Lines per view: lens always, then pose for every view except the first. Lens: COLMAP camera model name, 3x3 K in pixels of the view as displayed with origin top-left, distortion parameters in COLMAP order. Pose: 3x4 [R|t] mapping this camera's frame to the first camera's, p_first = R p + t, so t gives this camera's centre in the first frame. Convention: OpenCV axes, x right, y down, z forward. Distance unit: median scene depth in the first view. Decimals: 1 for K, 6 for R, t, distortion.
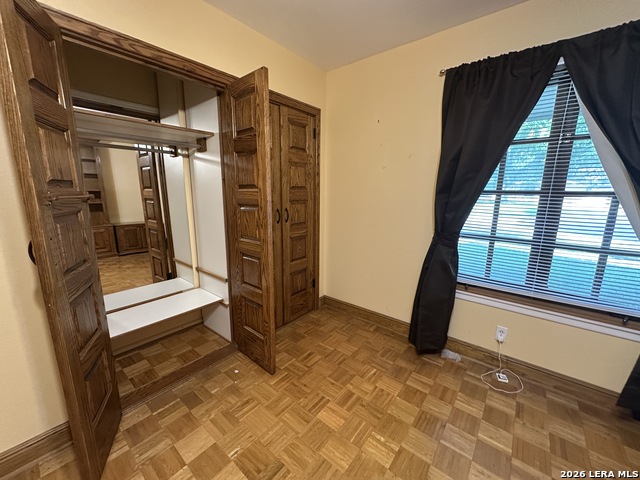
lens RADIAL K [[256.7, 0, 321.6], [0, 256.7, 237.6], [0, 0, 1]] dist [0.002315, -0.000126]
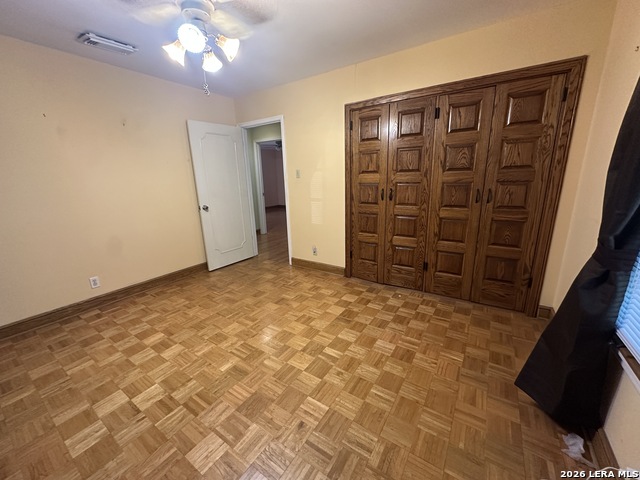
lens RADIAL K [[256.7, 0, 319.4], [0, 256.7, 236.5], [0, 0, 1]] dist [0.002315, -0.000126]
pose [[0.112005, 0.216701, -0.969791, 0.807907], [-0.154512, 0.967860, 0.198425, -0.031579], [0.981622, 0.127620, 0.141888, 0.234470]]
